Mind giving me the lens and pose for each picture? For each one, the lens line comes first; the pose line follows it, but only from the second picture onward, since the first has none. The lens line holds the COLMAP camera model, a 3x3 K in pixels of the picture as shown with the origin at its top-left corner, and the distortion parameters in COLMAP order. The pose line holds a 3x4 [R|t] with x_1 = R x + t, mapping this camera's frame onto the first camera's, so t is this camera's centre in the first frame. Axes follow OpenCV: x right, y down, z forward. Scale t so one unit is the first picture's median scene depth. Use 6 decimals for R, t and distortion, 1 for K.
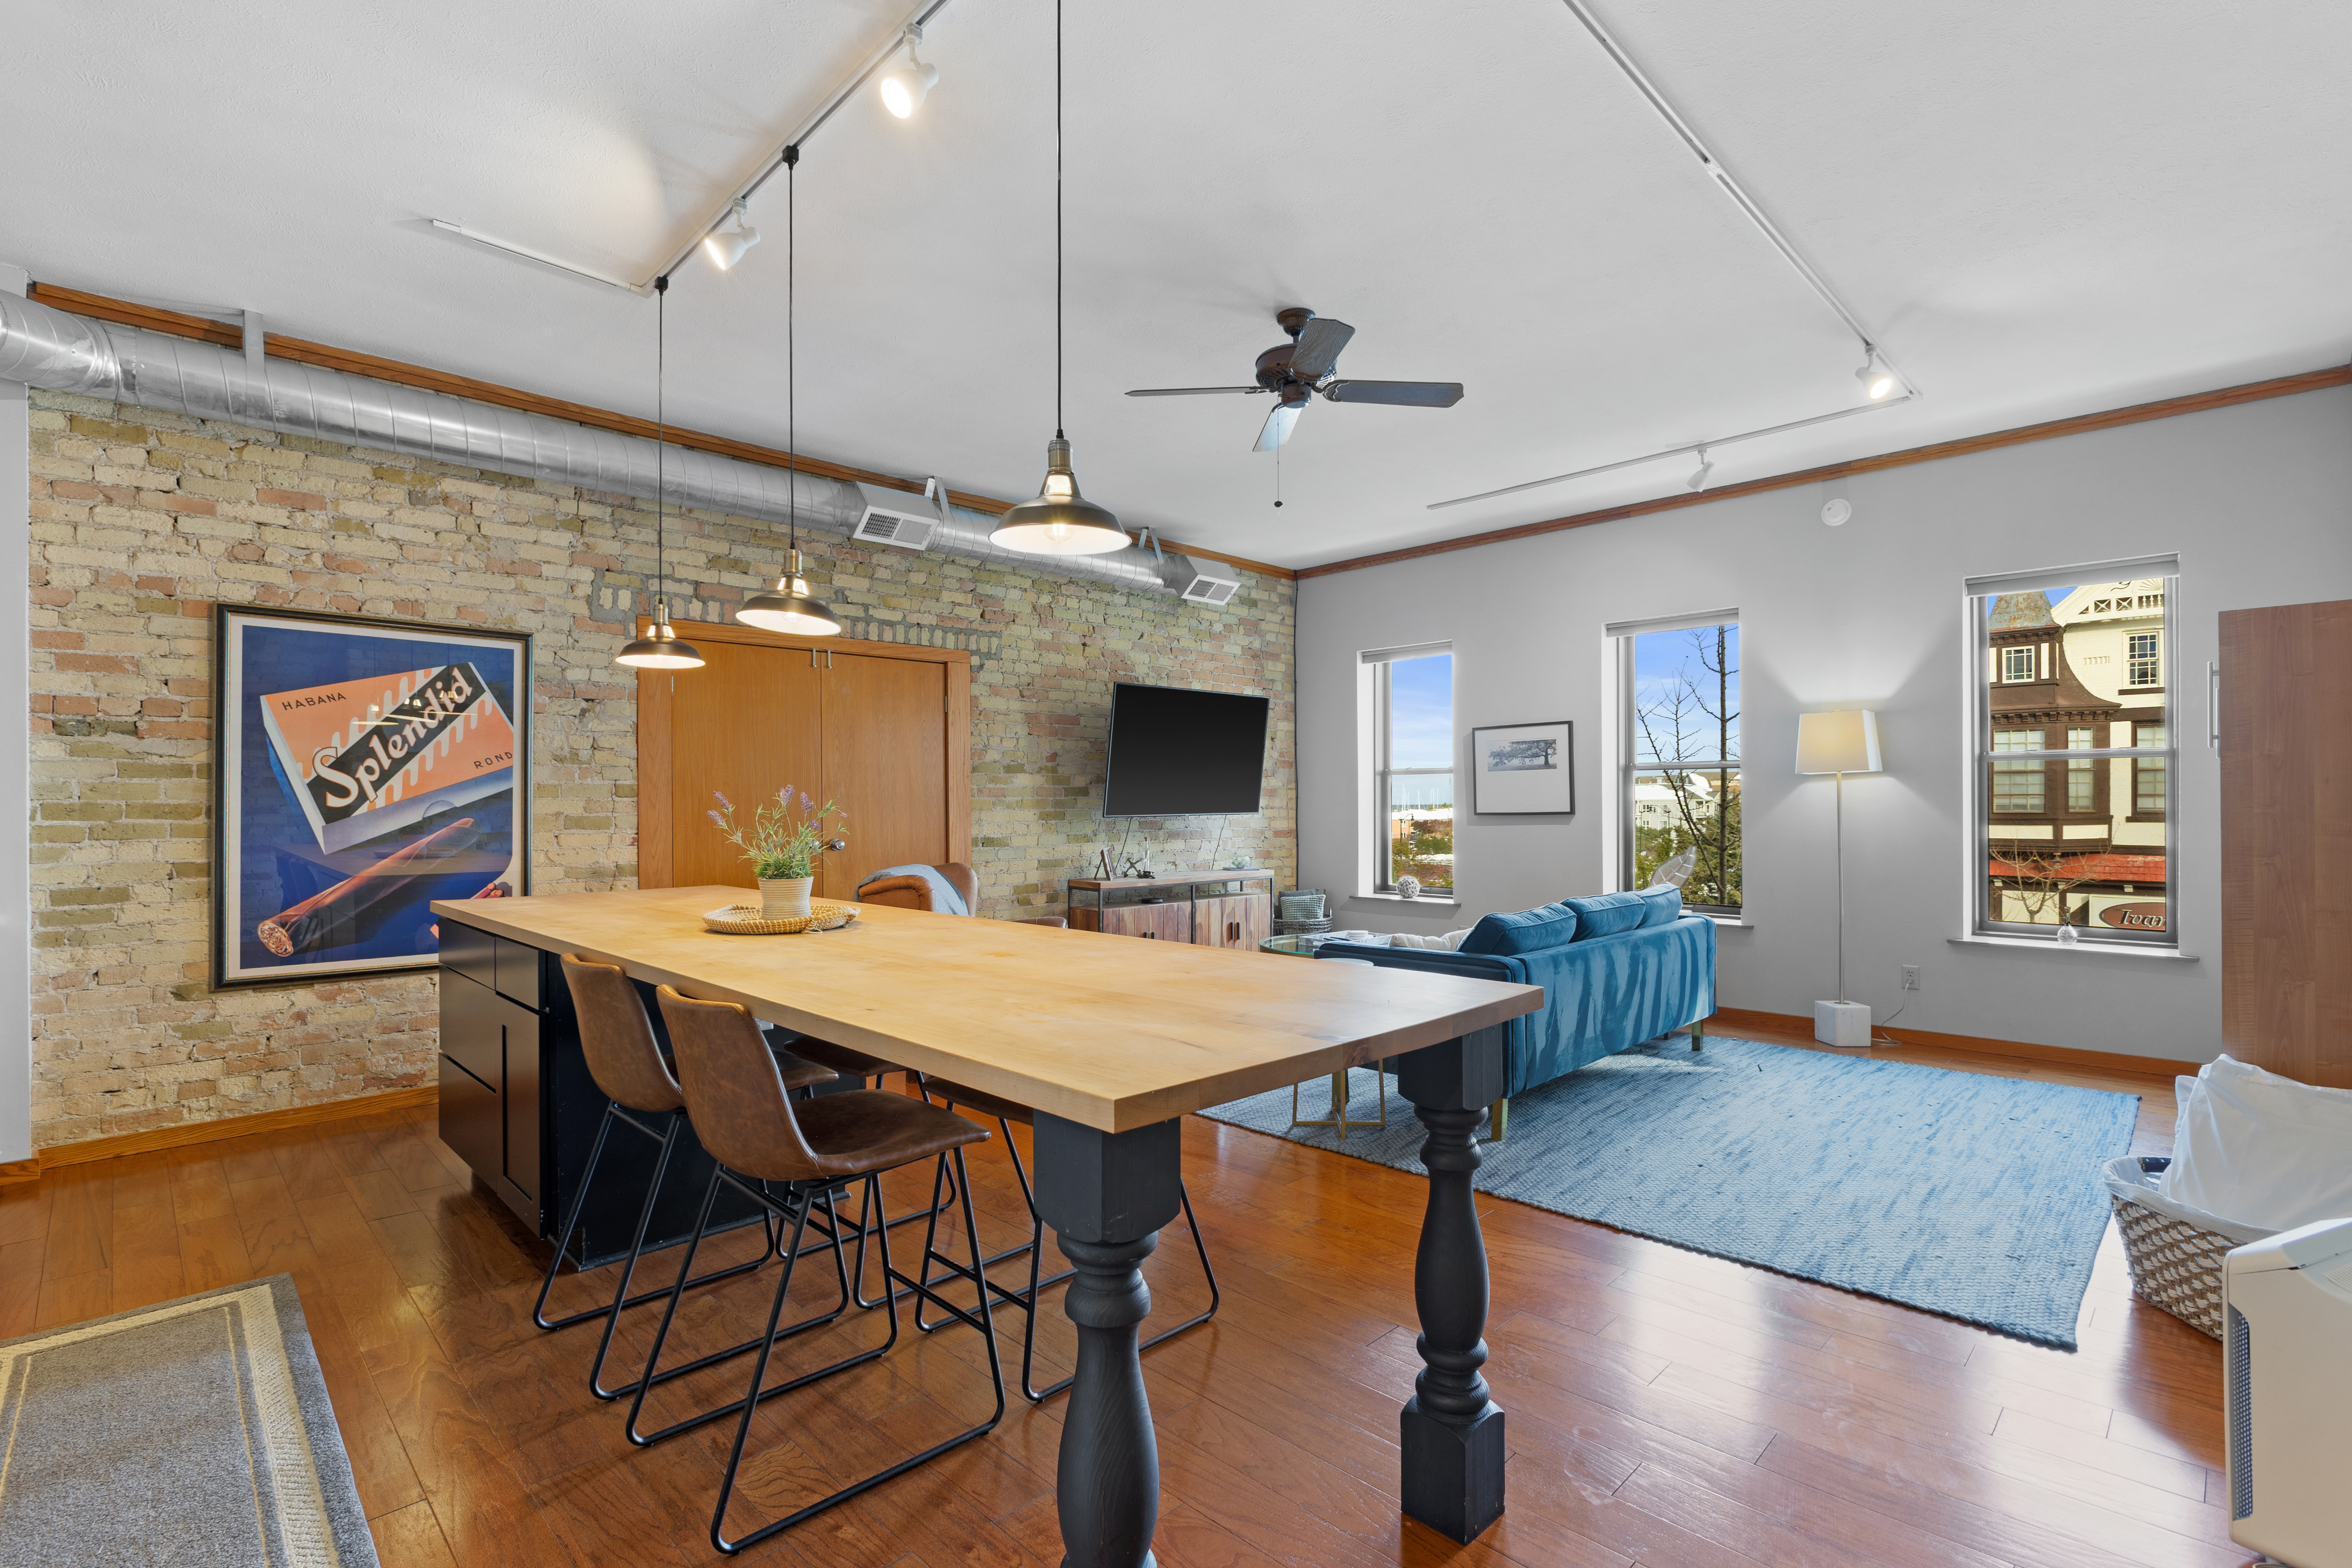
lens RADIAL K [[1081.1, 0, 1172.4], [0, 1081.1, 801.1], [0, 0, 1]] dist [-0.008165, -0.000752]
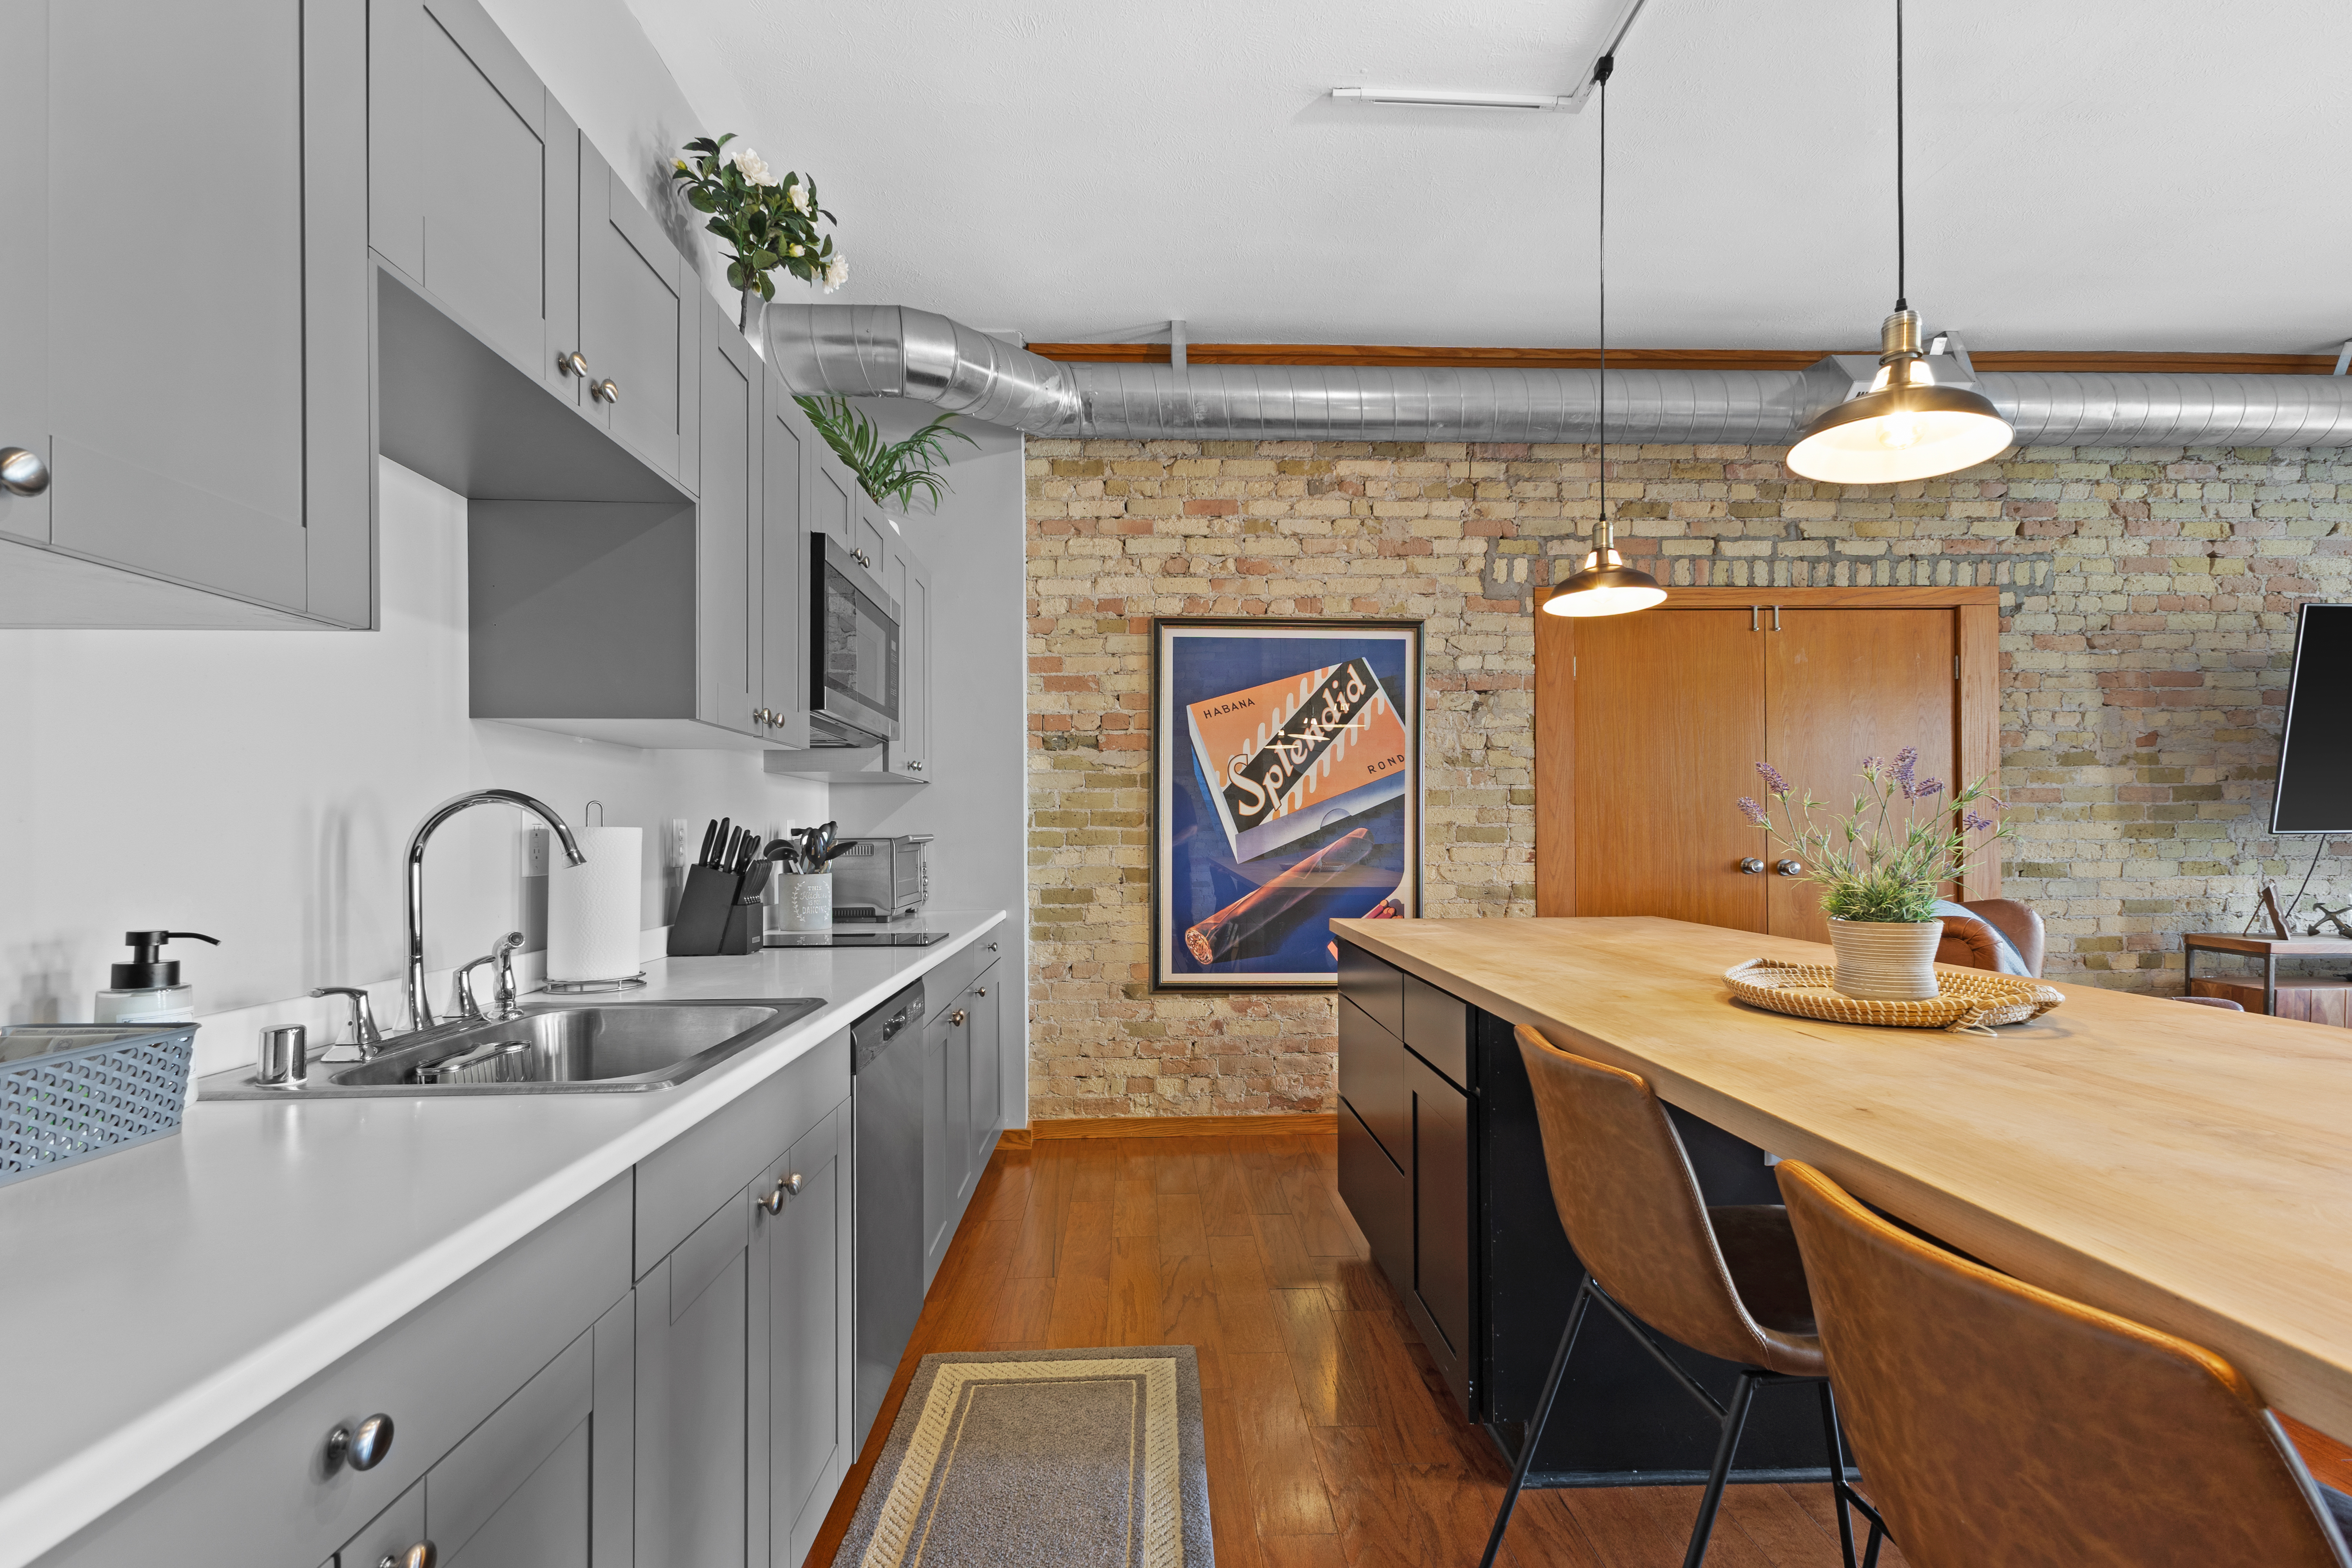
lens RADIAL K [[1042.4, 0, 1170.5], [0, 1042.4, 829.4], [0, 0, 1]] dist [0.012722, -0.003378]
pose [[0.734649, 0.000017, -0.678447, -0.168003], [0.001552, 0.999997, 0.001706, 0.015008], [0.678445, -0.002306, 0.734648, 0.232430]]
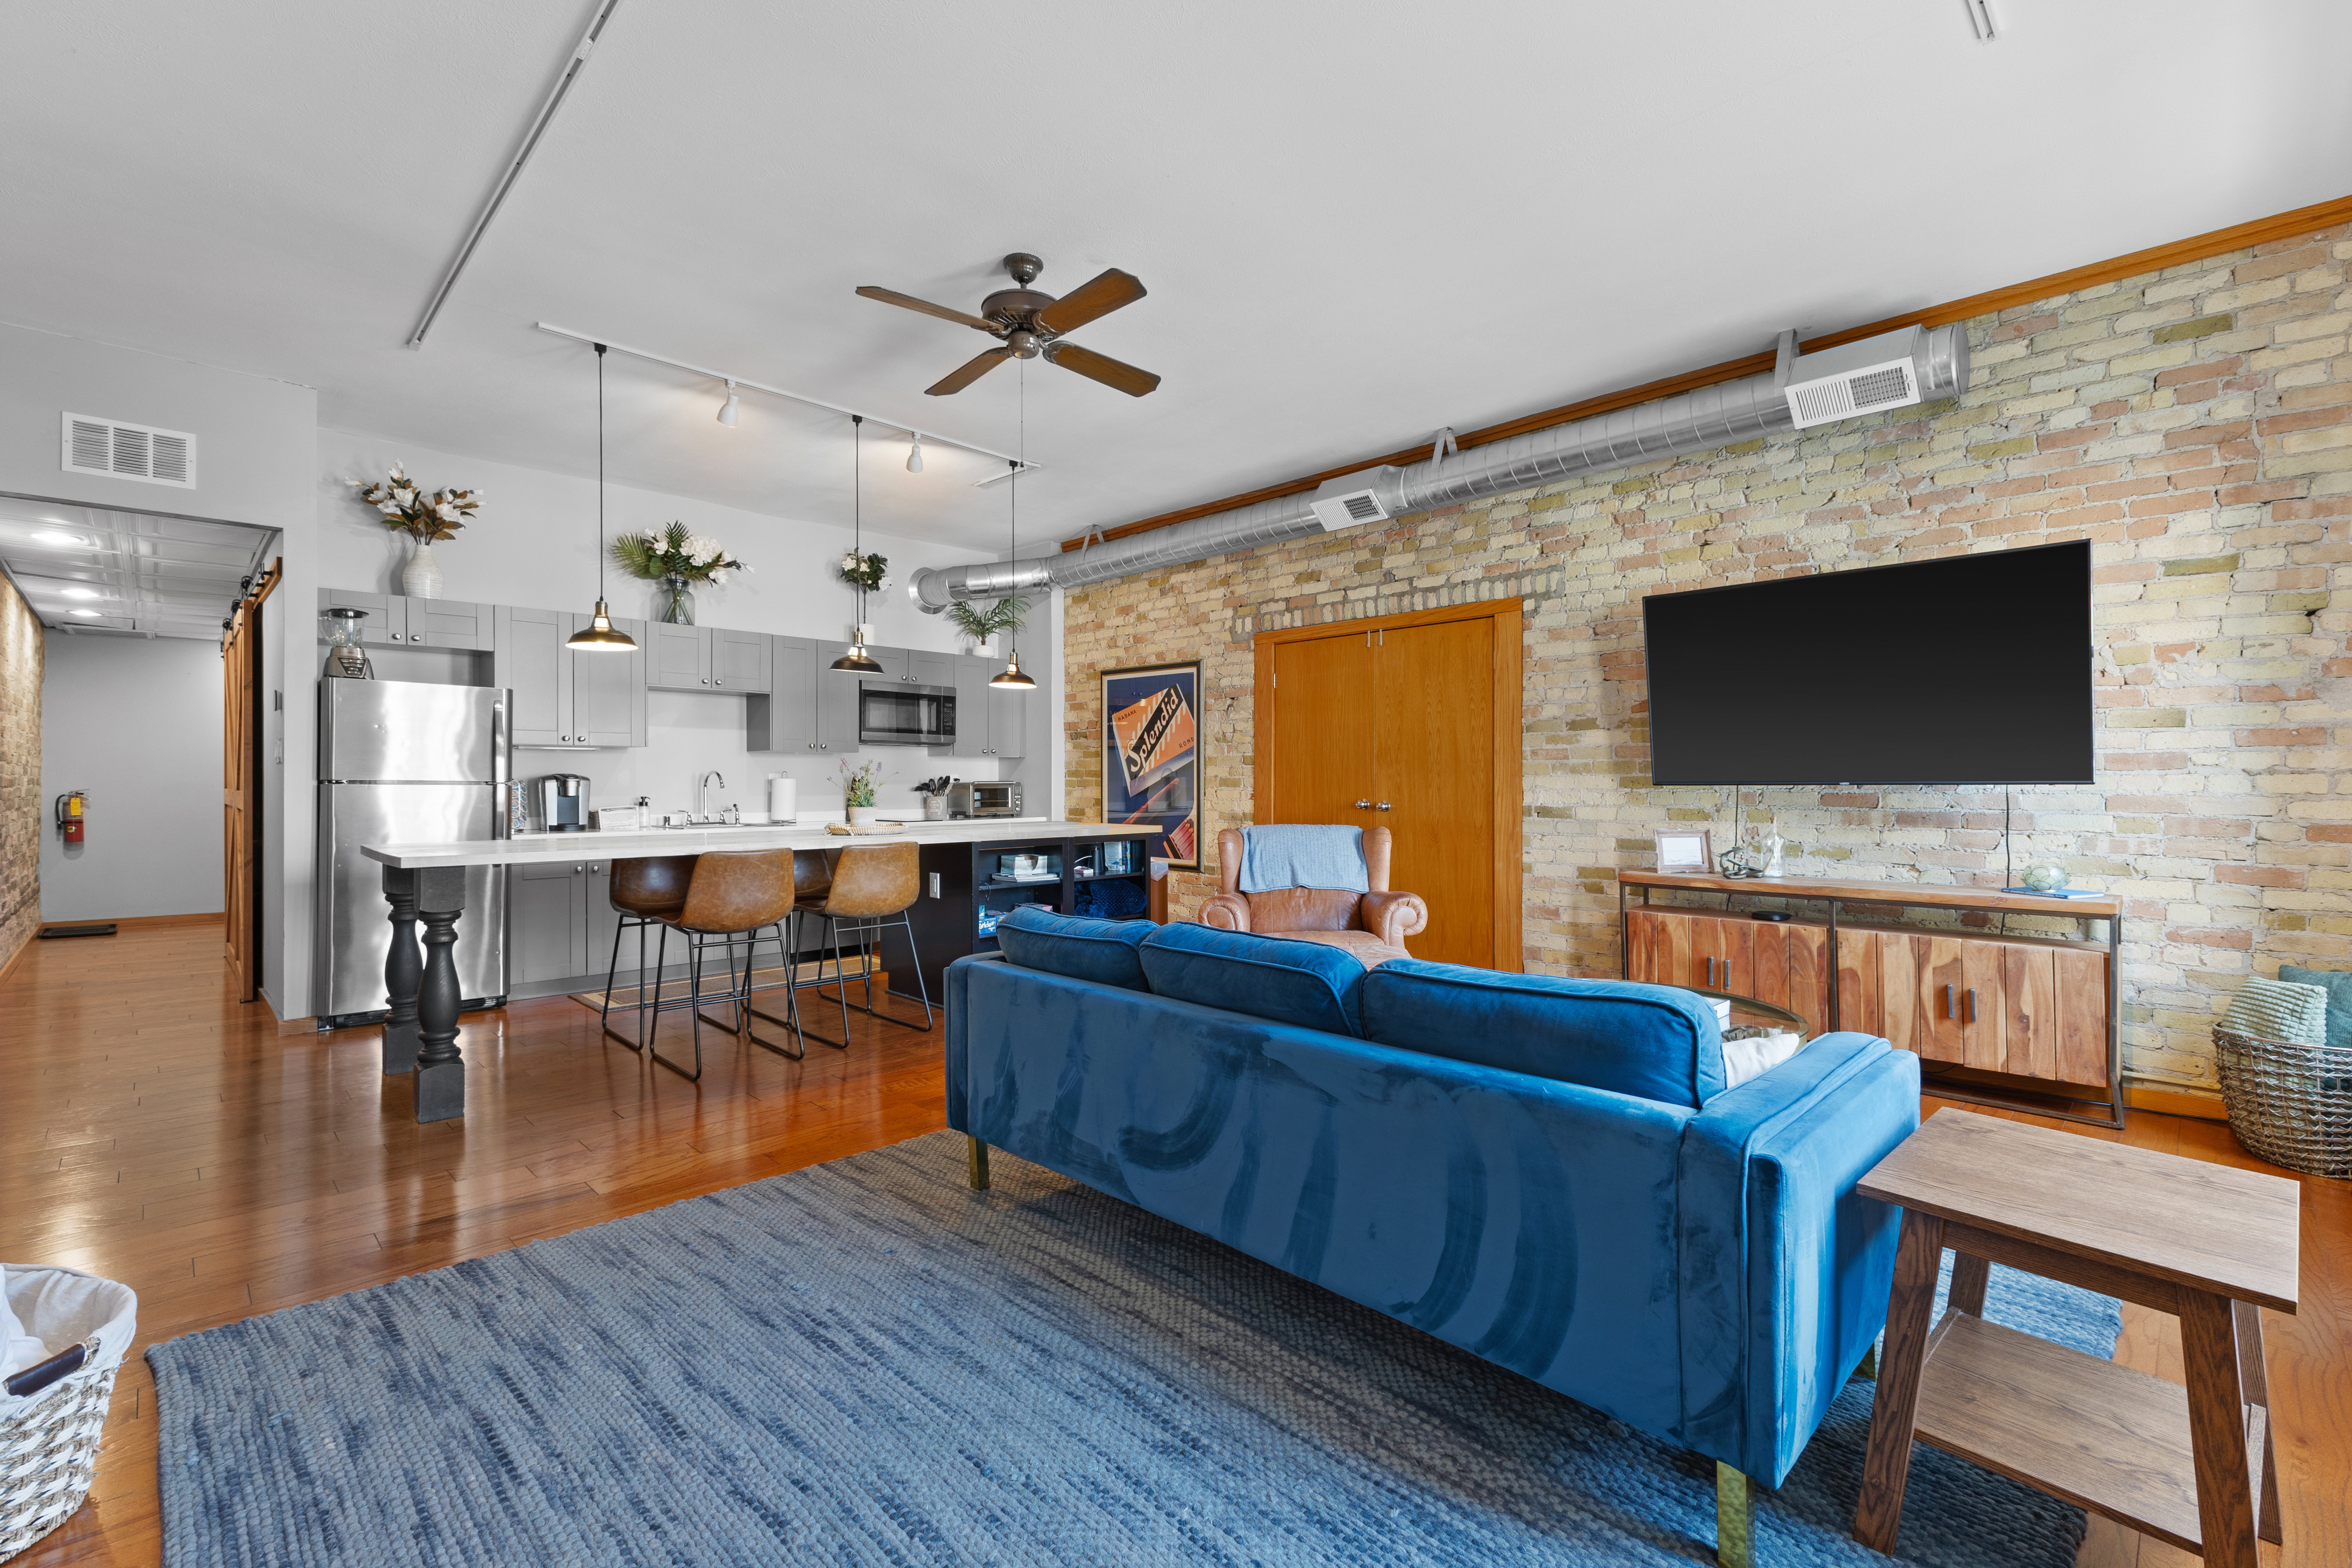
lens RADIAL K [[1042.4, 0, 1194.0], [0, 1042.4, 781.2], [0, 0, 1]] dist [0.012722, -0.003378]
pose [[-0.002590, 0.004033, -0.999989, 0.921862], [0.000717, 0.999992, 0.004032, 0.013447], [0.999996, -0.000706, -0.002593, 1.007230]]
